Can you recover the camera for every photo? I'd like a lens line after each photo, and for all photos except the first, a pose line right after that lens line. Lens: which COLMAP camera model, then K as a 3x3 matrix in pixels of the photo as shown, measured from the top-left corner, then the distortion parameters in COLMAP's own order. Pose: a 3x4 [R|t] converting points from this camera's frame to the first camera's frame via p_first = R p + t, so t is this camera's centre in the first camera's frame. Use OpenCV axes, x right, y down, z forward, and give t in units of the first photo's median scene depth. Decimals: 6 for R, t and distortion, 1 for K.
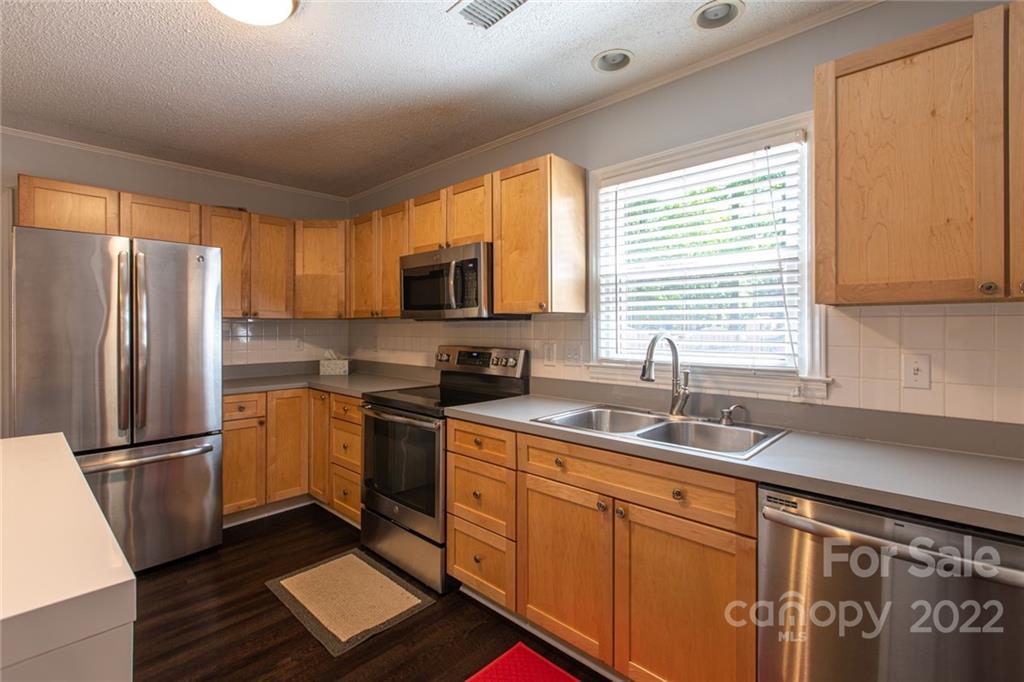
lens RADIAL K [[468.1, 0, 507.8], [0, 468.1, 326.5], [0, 0, 1]] dist [0.000280, -0.000059]
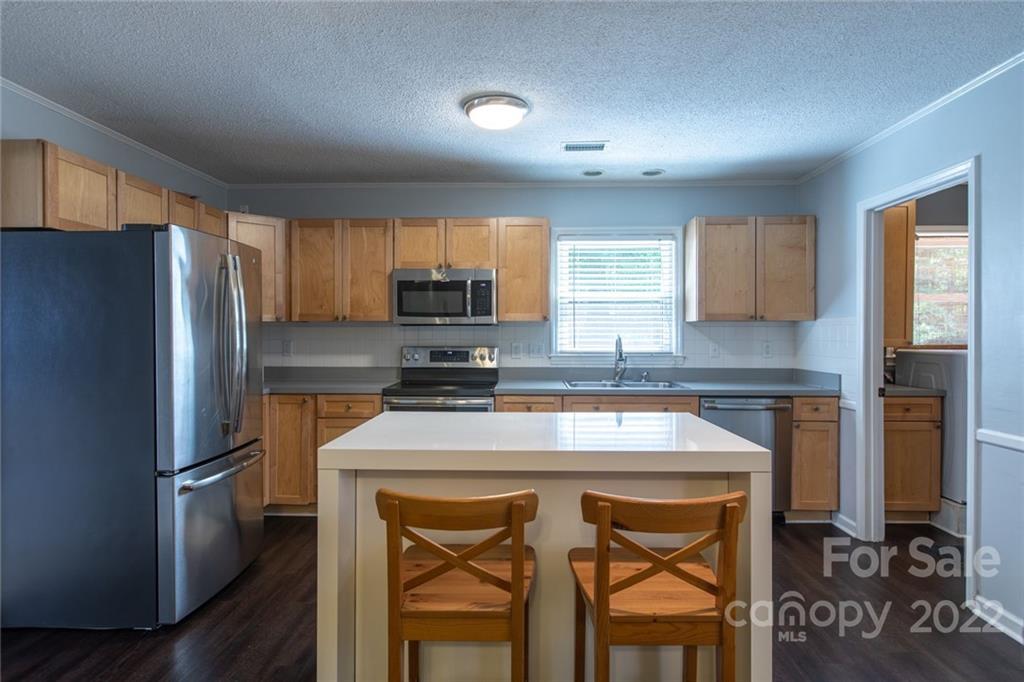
lens RADIAL K [[567.0, 0, 509.4], [0, 567.0, 332.4], [0, 0, 1]] dist [0.000626, 0.000777]
pose [[0.739841, -0.001581, 0.672780, -1.135237], [-0.001629, 0.999990, 0.004141, -0.001292], [-0.672780, -0.004159, 0.739831, -0.256470]]
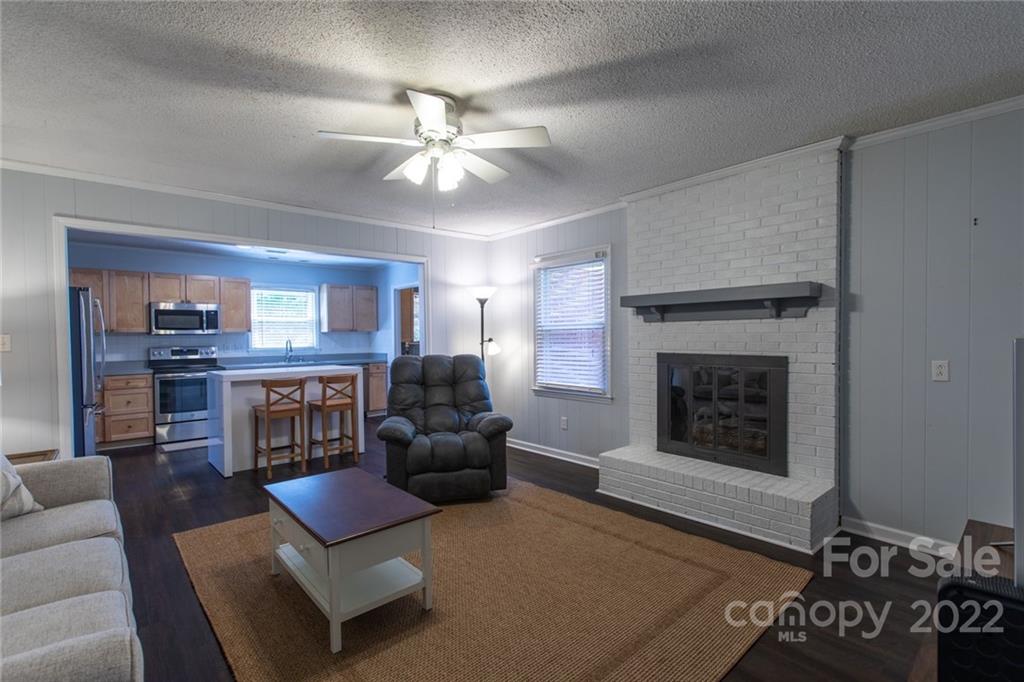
lens RADIAL K [[462.9, 0, 512.0], [0, 462.9, 341.0], [0, 0, 1]] dist [-0.001097, -0.000209]
pose [[0.072479, -0.011609, 0.997302, -2.464552], [0.010972, 0.999881, 0.010842, 0.010594], [-0.997310, 0.010157, 0.072598, -0.782017]]
